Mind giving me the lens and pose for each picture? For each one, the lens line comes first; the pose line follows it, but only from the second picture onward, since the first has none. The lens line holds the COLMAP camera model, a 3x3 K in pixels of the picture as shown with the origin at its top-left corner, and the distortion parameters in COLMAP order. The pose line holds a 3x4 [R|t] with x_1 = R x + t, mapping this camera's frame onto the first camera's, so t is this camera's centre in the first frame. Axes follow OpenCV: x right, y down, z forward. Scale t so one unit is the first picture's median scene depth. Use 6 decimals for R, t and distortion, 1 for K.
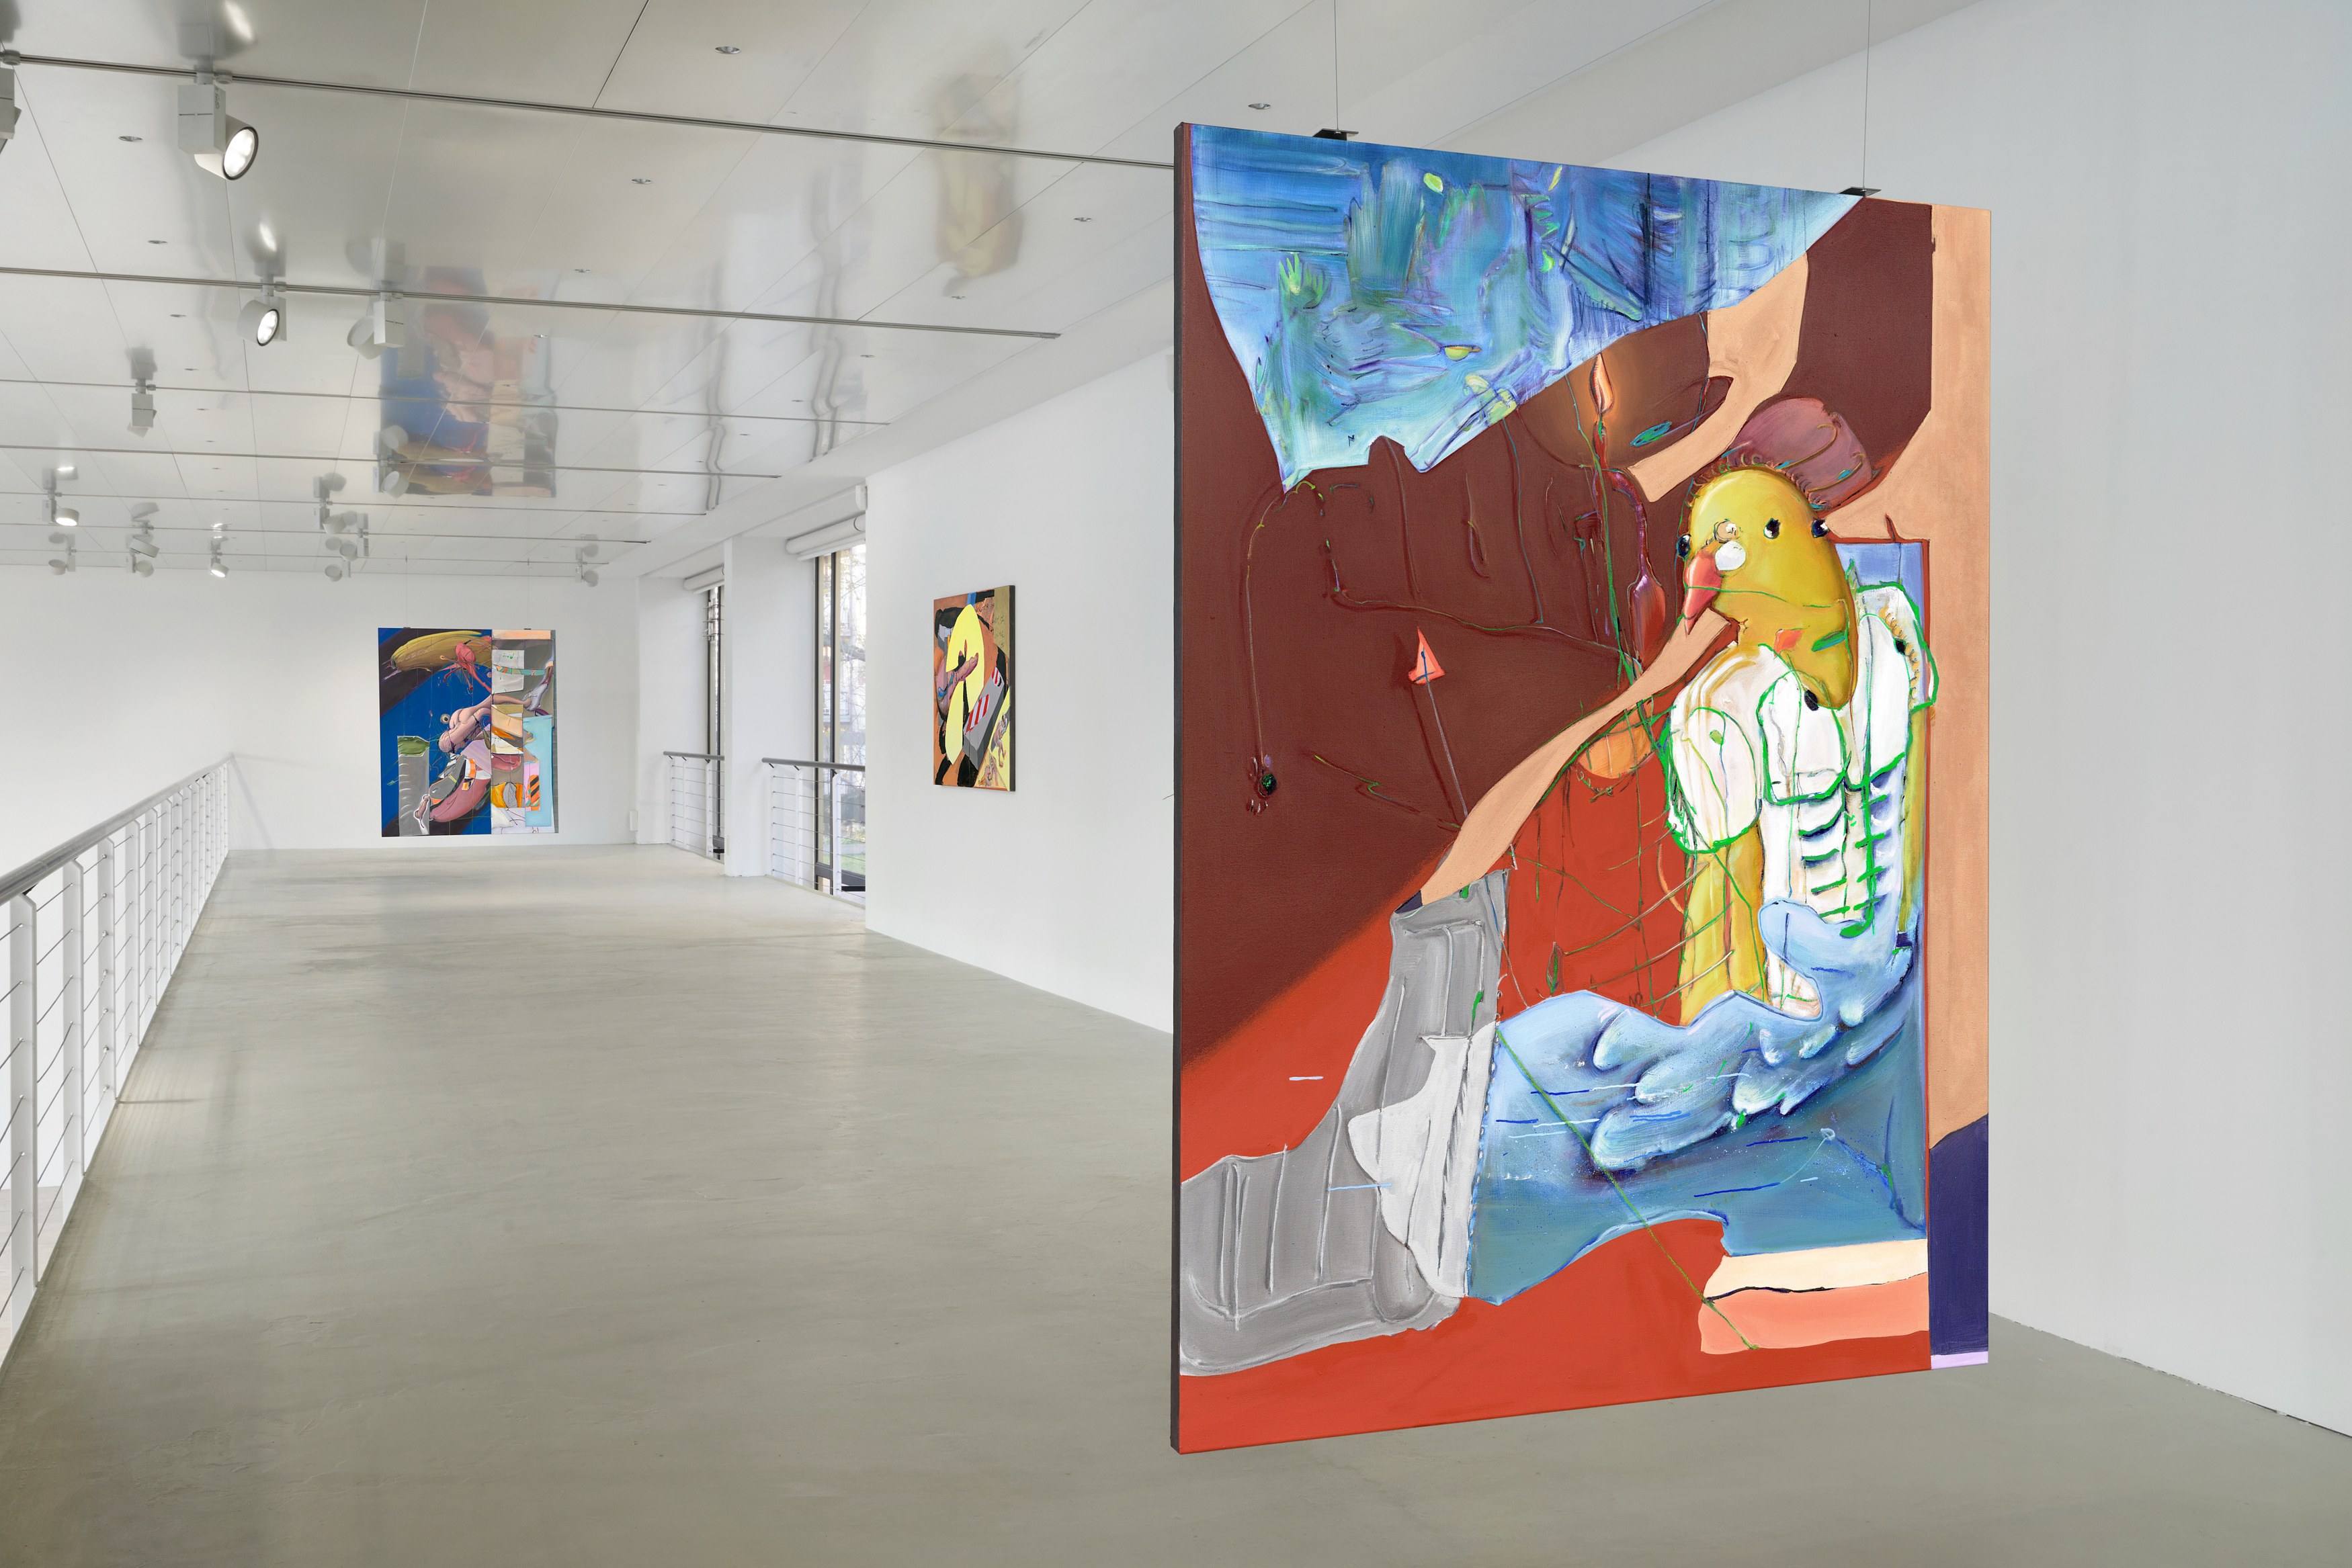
lens RADIAL K [[2302.5, 0, 1169.5], [0, 2302.5, 760.6], [0, 0, 1]] dist [0.096600, 0.000000]
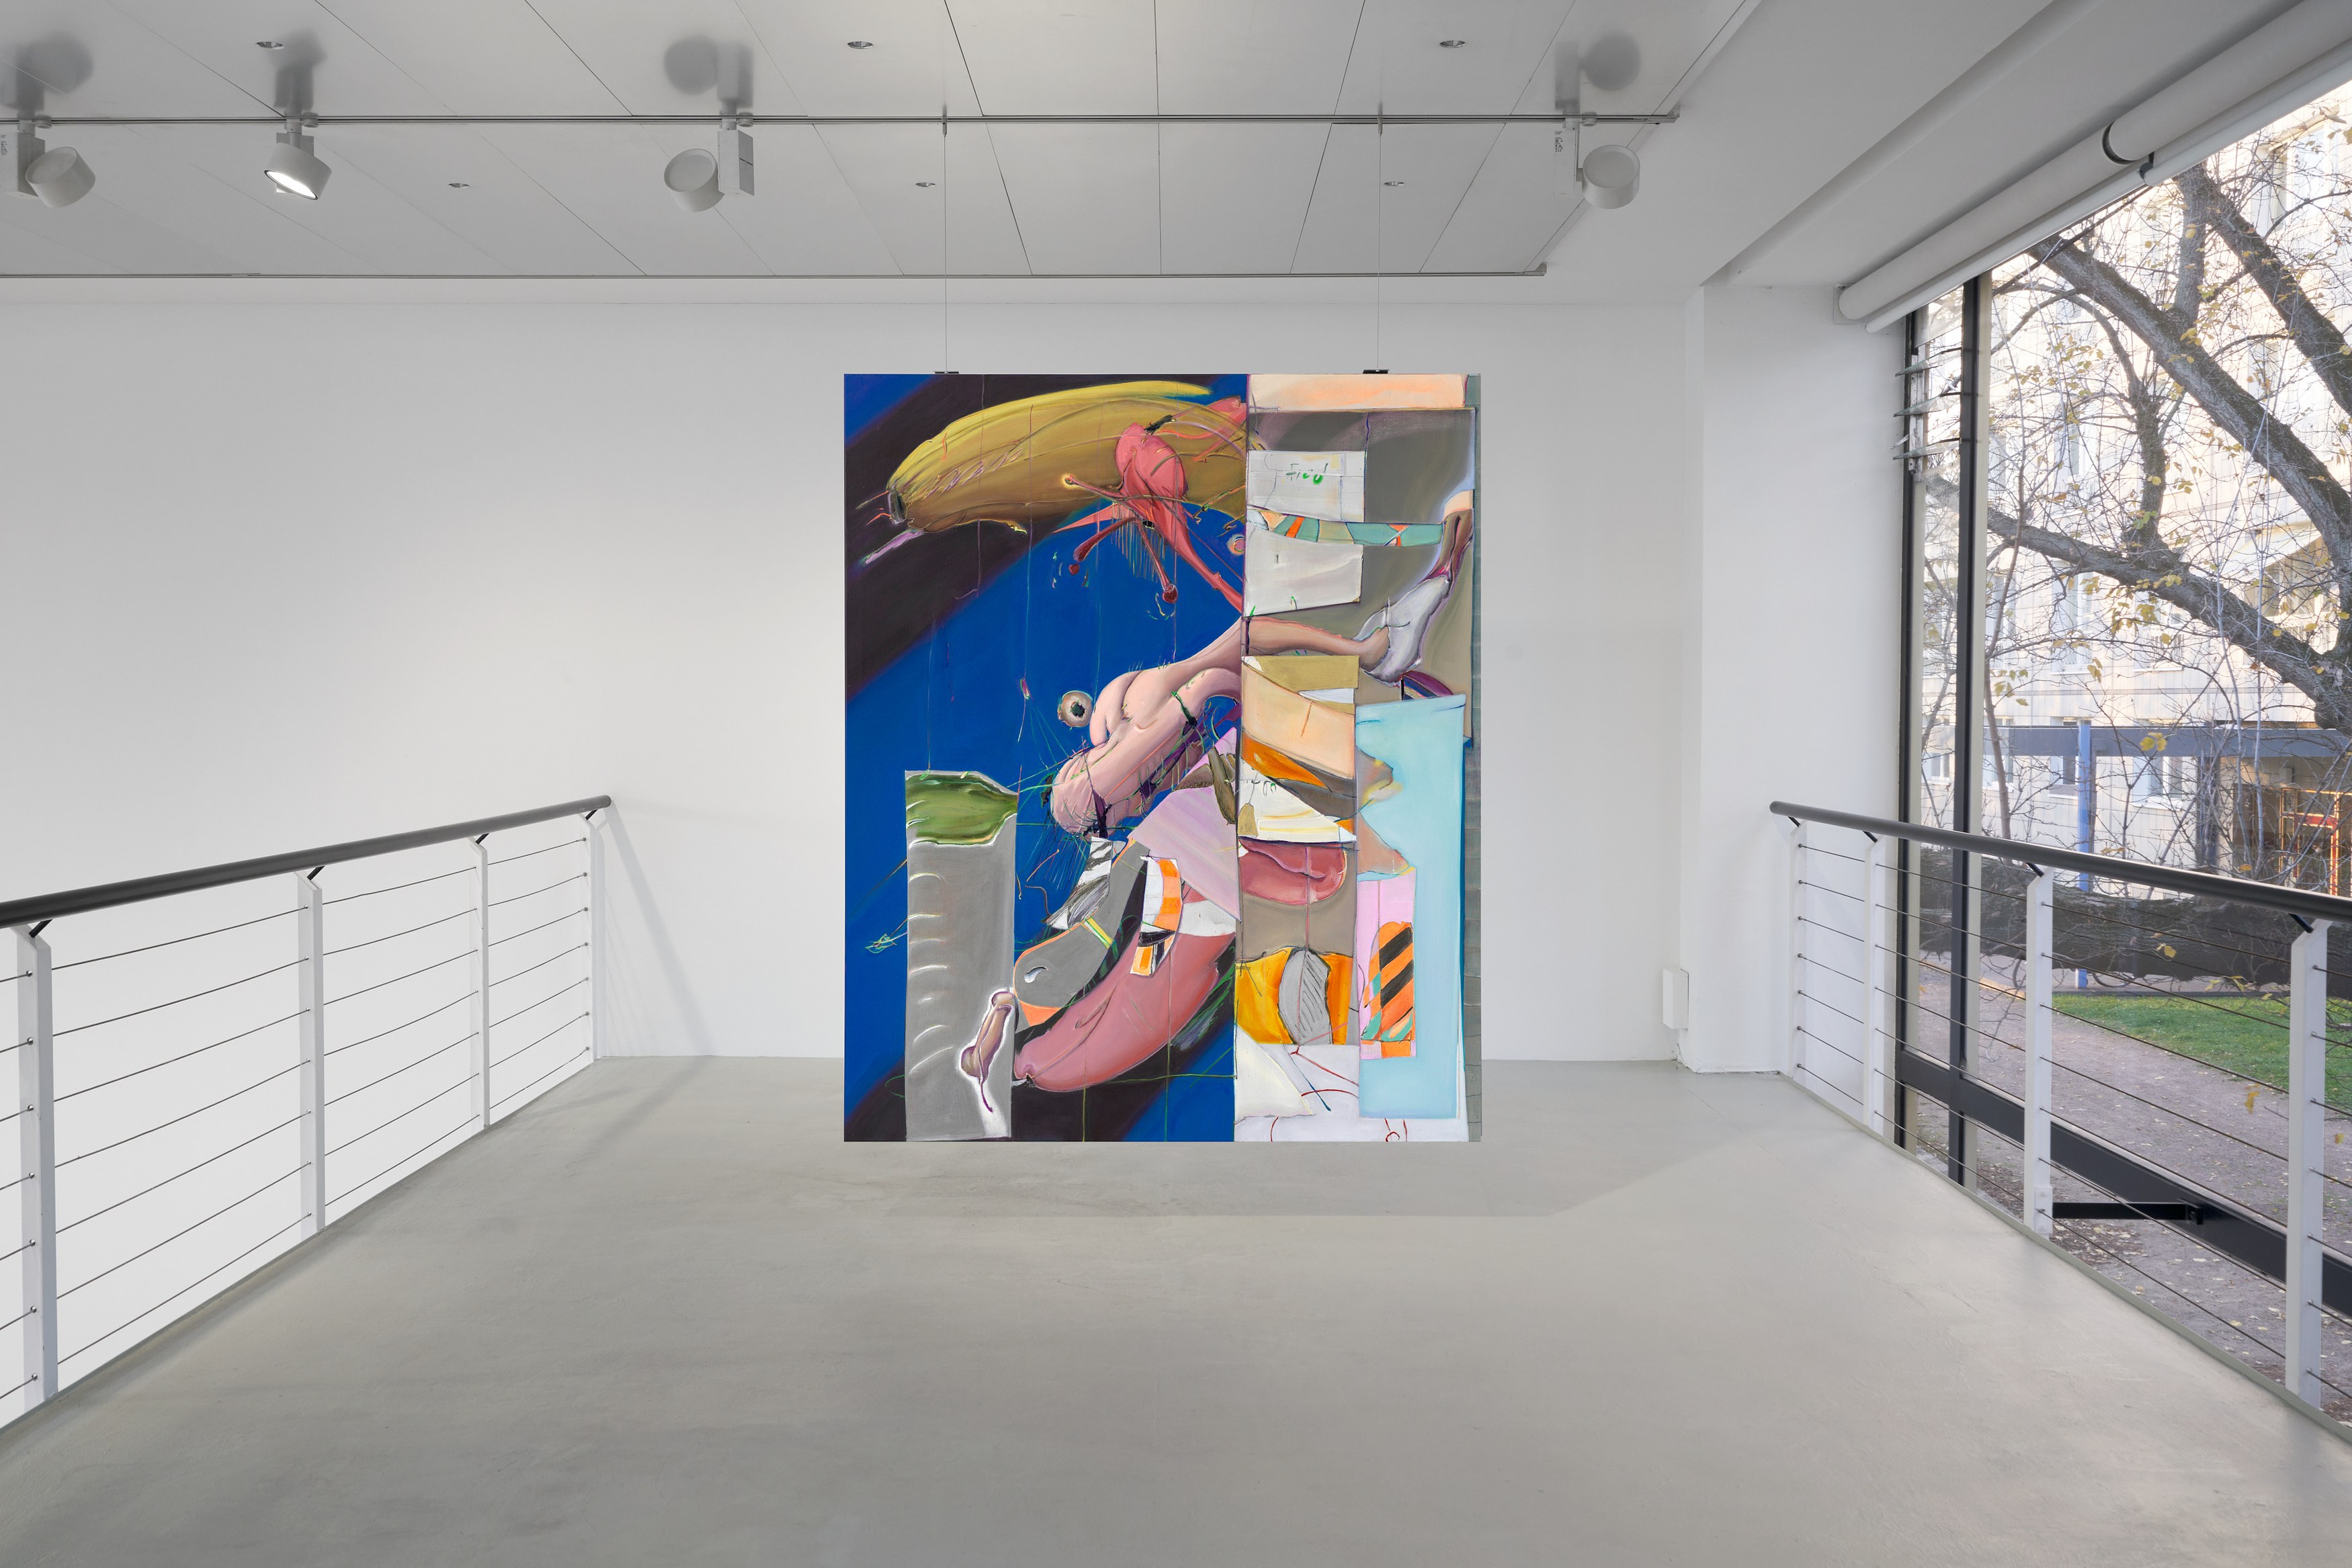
lens RADIAL K [[2302.5, 0, 1144.2], [0, 2302.5, 817.4], [0, 0, 1]] dist [0.096600, 0.000000]
pose [[0.888894, 0.017460, -0.457779, -0.181483], [-0.014044, 0.999842, 0.010865, -0.008389], [0.457897, -0.003228, 0.888999, 0.763751]]
